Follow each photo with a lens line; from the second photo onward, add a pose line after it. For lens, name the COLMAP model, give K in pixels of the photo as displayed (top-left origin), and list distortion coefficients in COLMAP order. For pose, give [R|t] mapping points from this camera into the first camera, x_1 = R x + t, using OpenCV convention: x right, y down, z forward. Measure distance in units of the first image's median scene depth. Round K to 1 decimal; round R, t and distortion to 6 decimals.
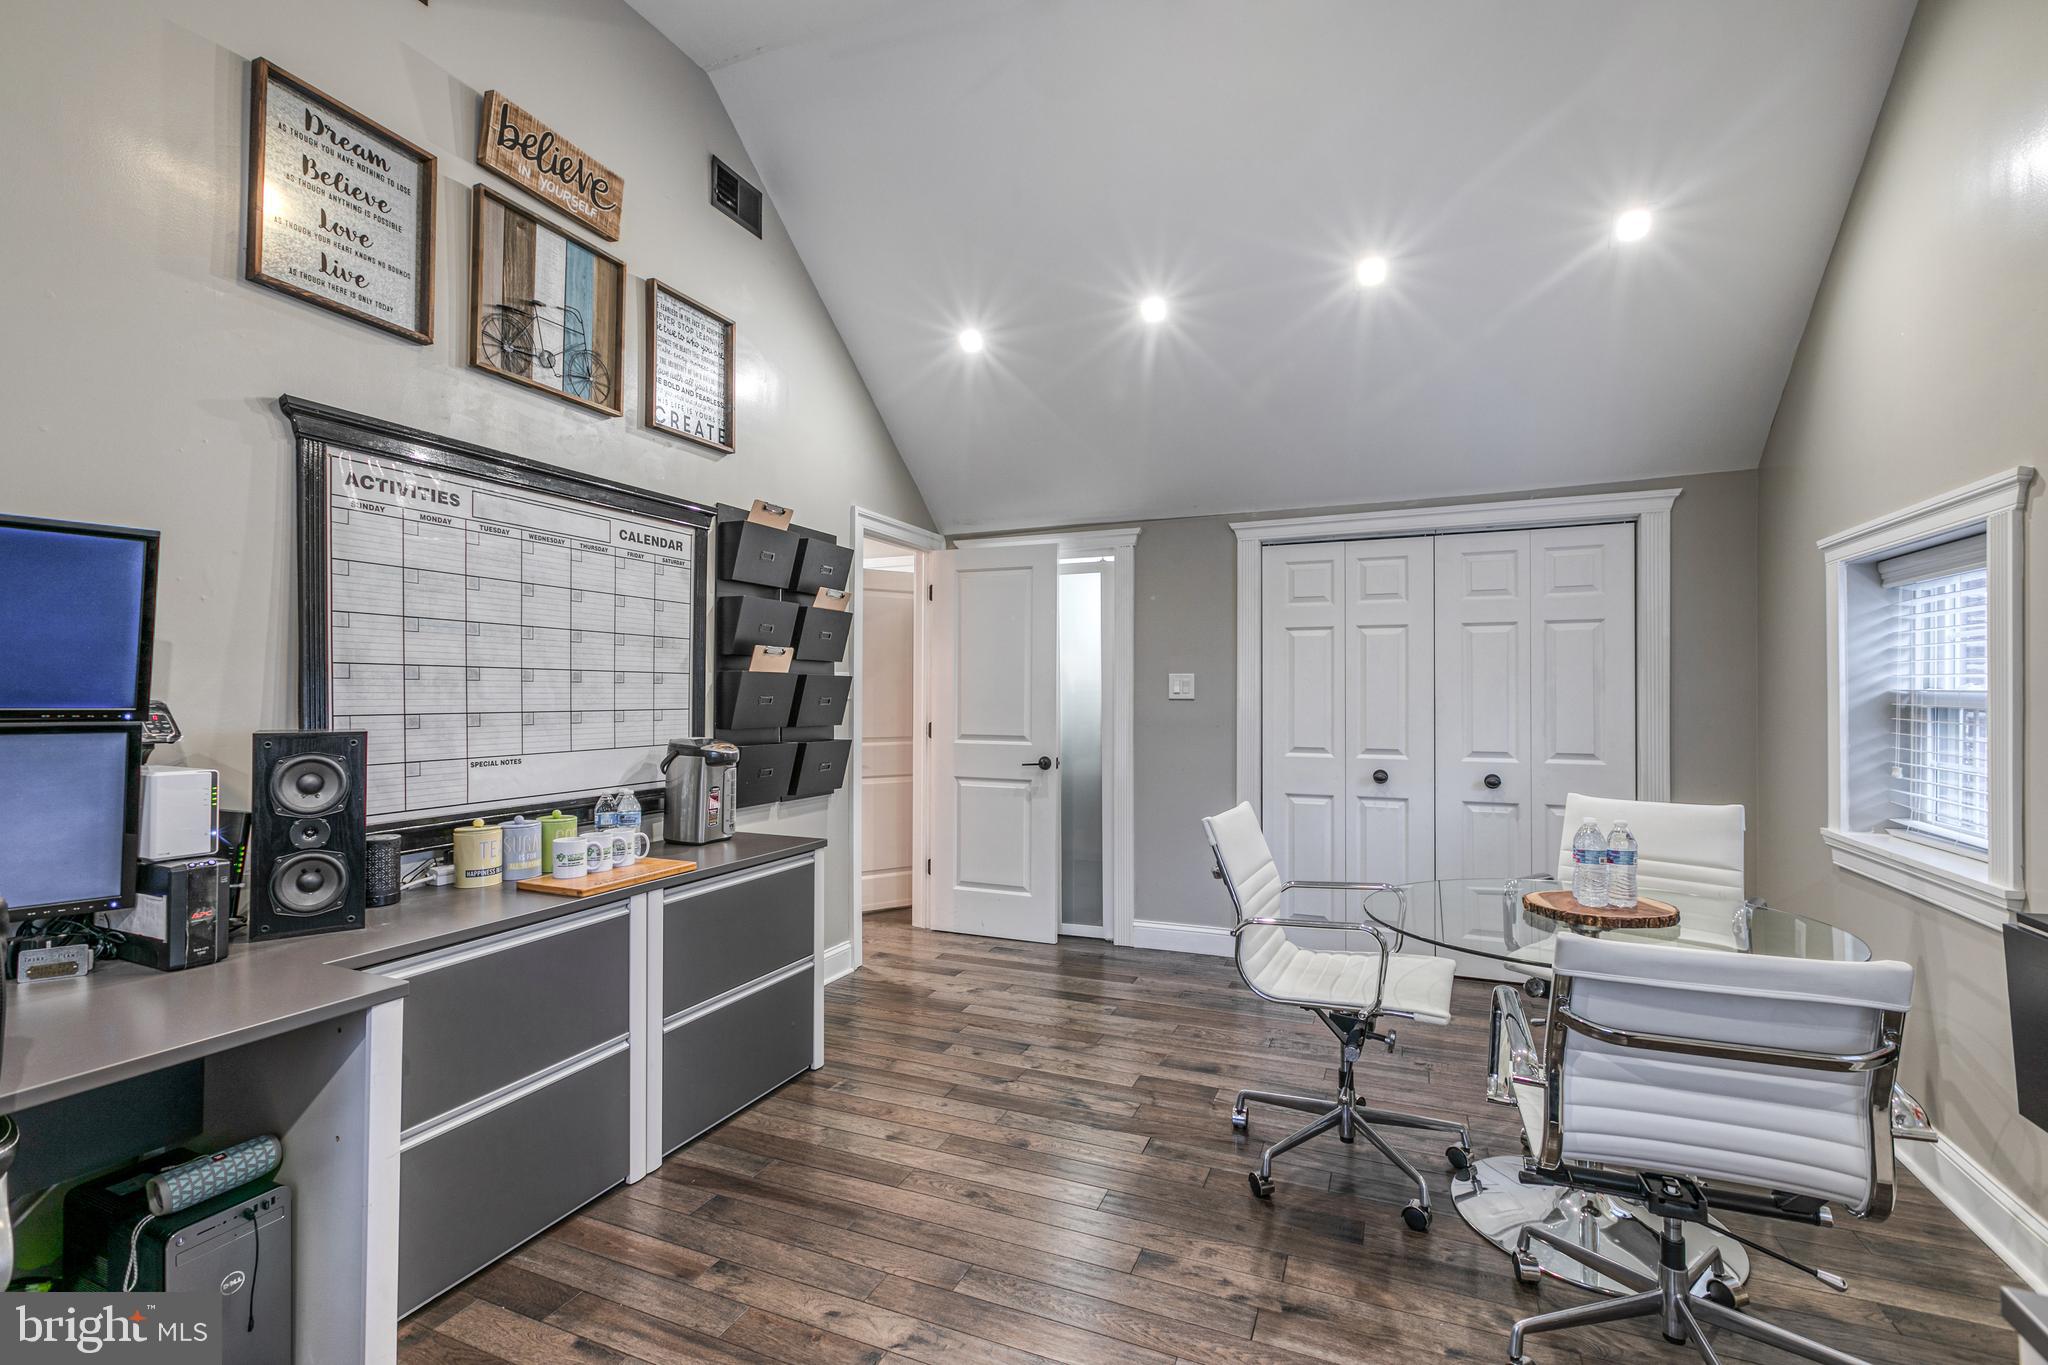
lens RADIAL K [[931.7, 0, 1007.0], [0, 931.7, 679.1], [0, 0, 1]] dist [-0.002131, 0.000008]
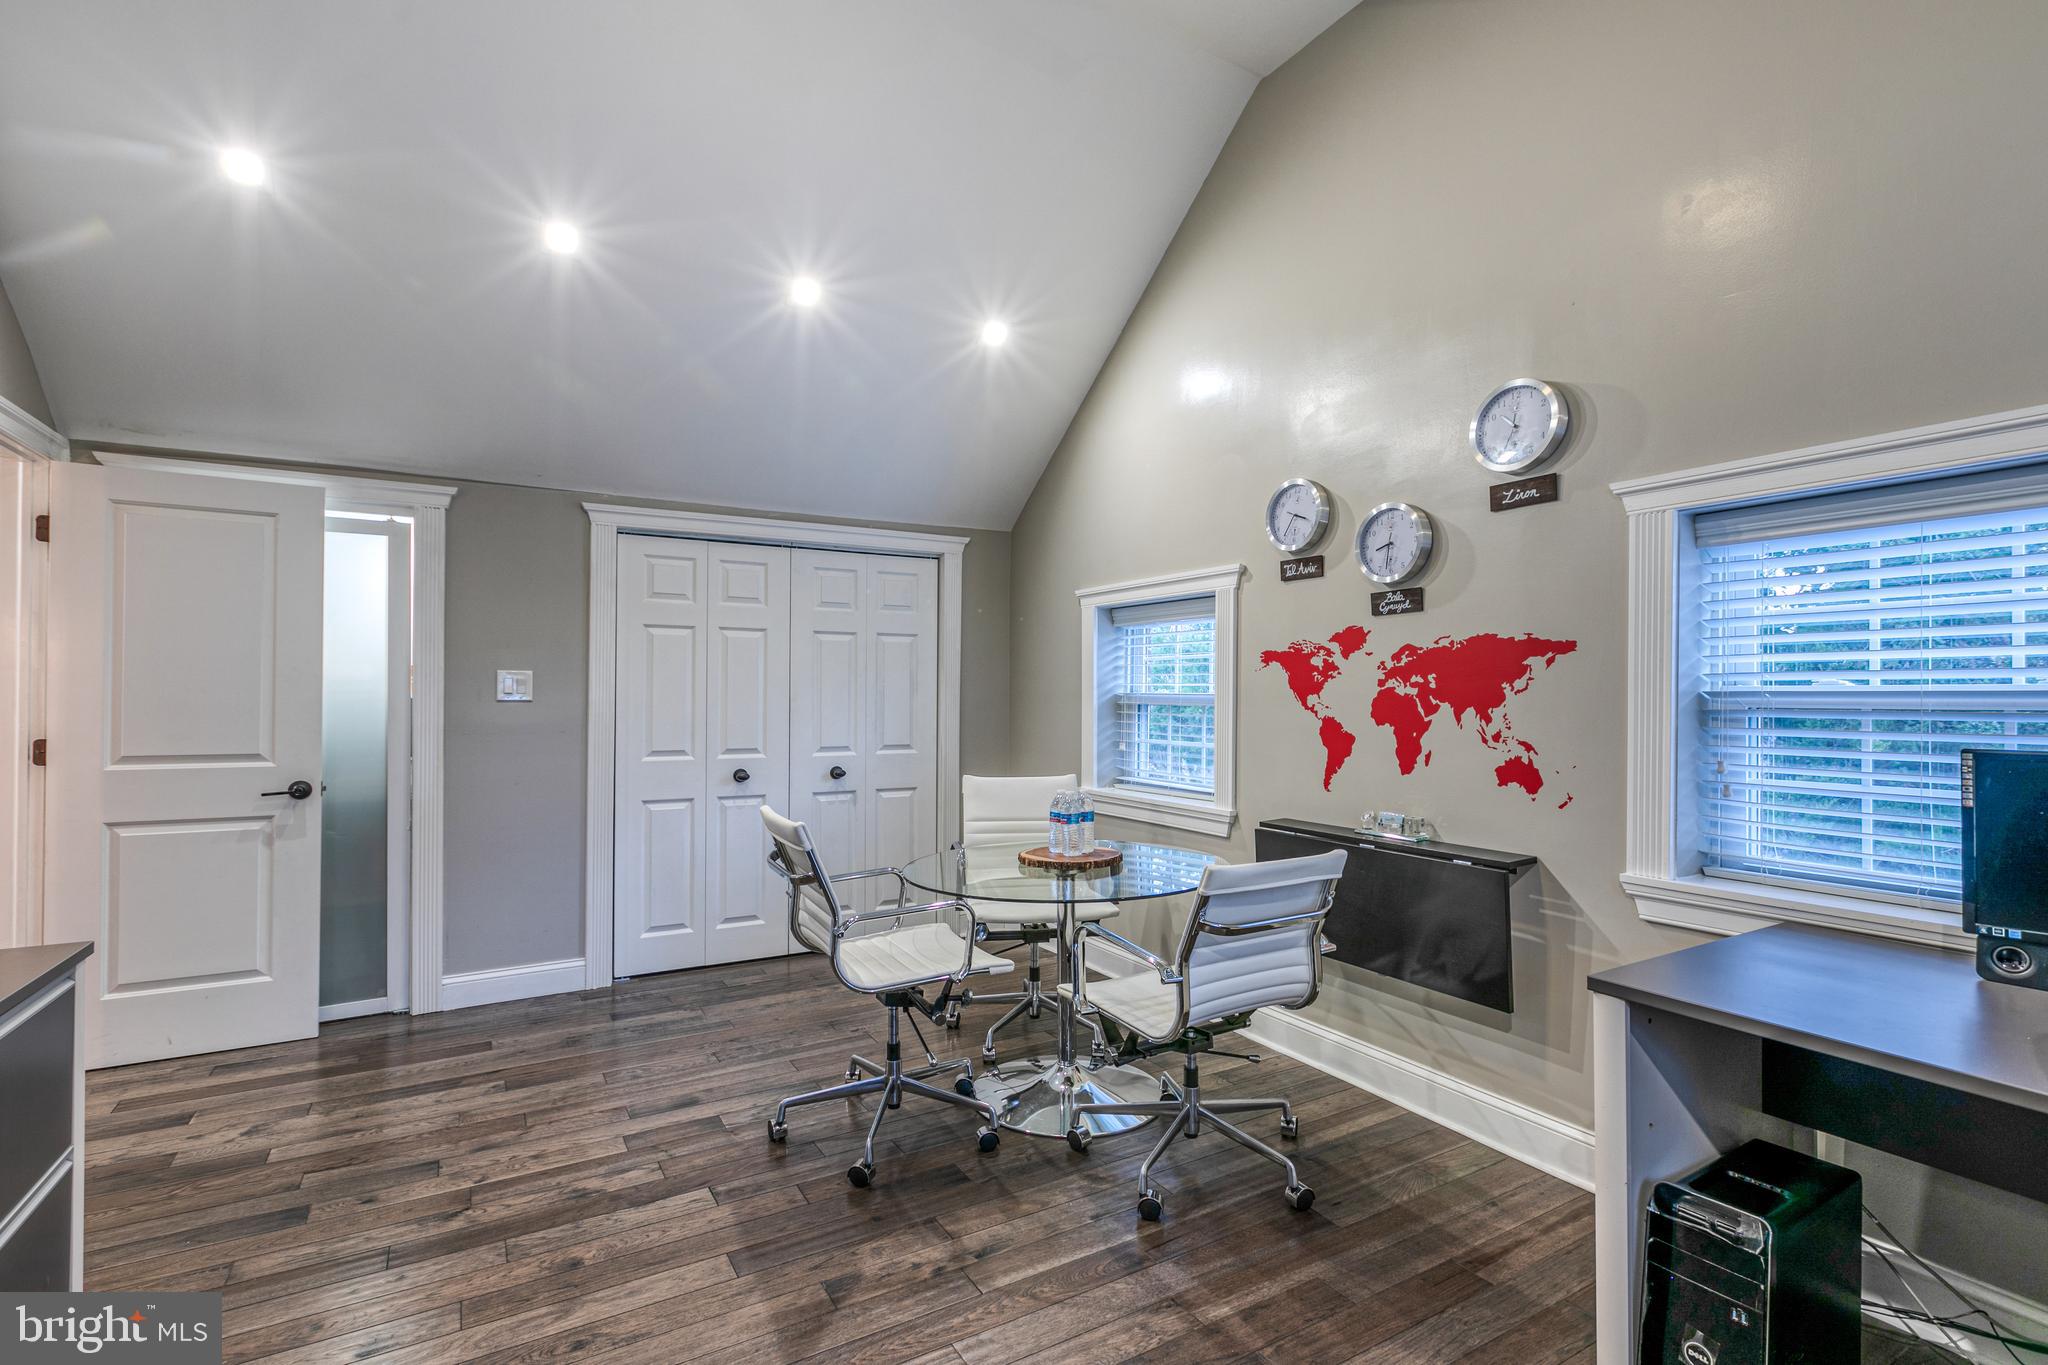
lens RADIAL K [[931.7, 0, 1033.8], [0, 931.7, 690.5], [0, 0, 1]] dist [-0.002131, 0.000008]
pose [[0.581671, 0.006591, 0.813397, -0.344867], [-0.014488, 0.999892, 0.002258, 0.005616], [-0.813295, -0.013098, 0.581704, 0.198271]]
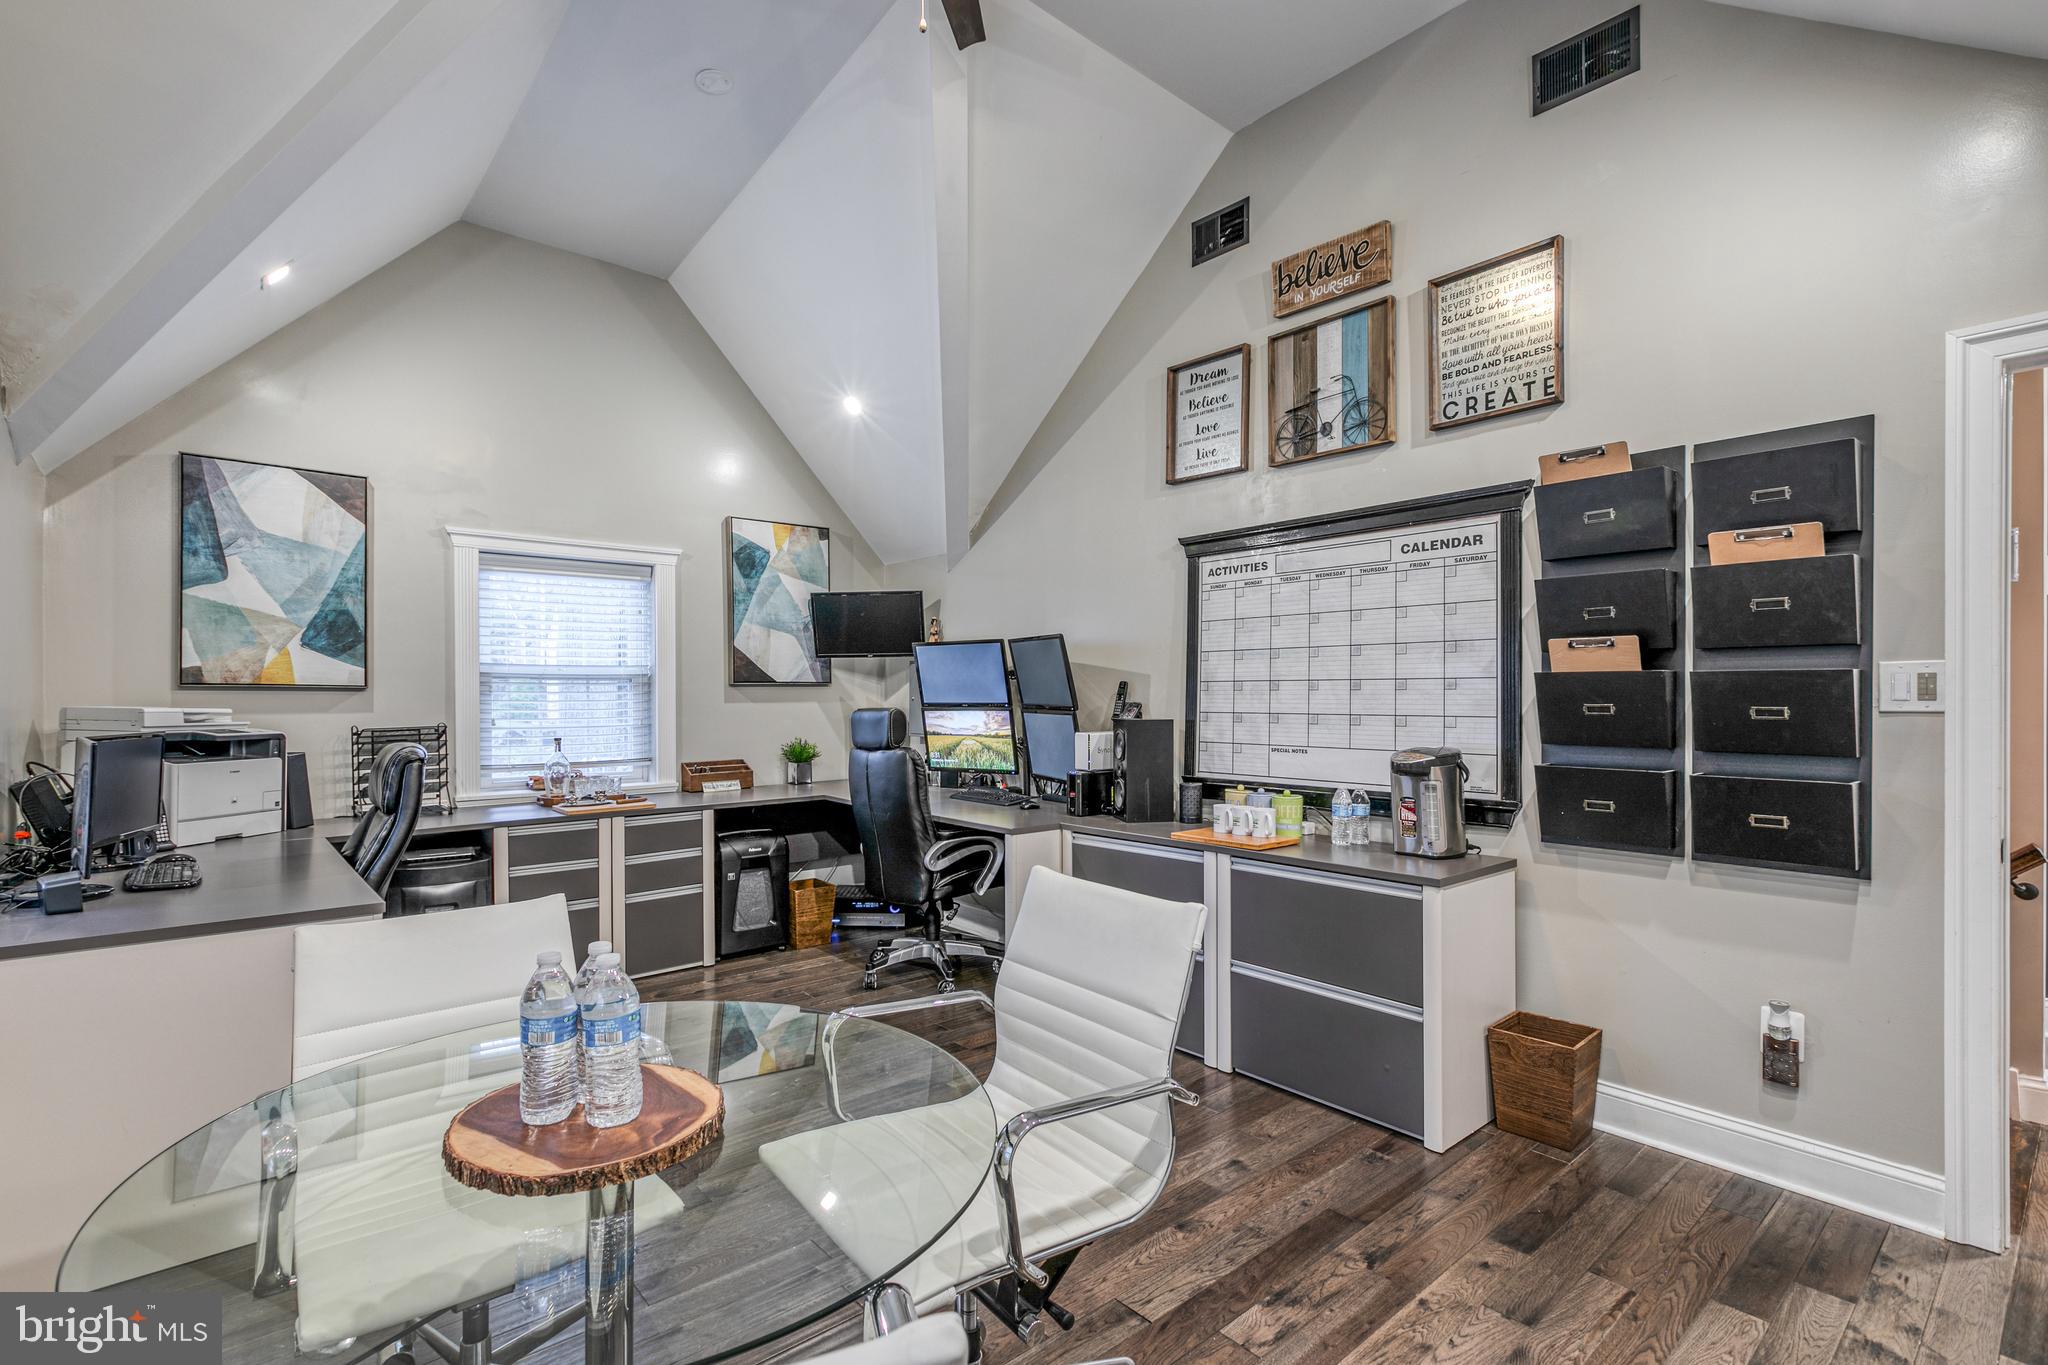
lens RADIAL K [[931.7, 0, 1004.8], [0, 931.7, 694.6], [0, 0, 1]] dist [-0.002131, 0.000008]
pose [[-0.450658, -0.001157, -0.892696, 0.737680], [0.015501, 0.999838, -0.009121, 0.012289], [0.892562, -0.017948, -0.450567, 1.076586]]
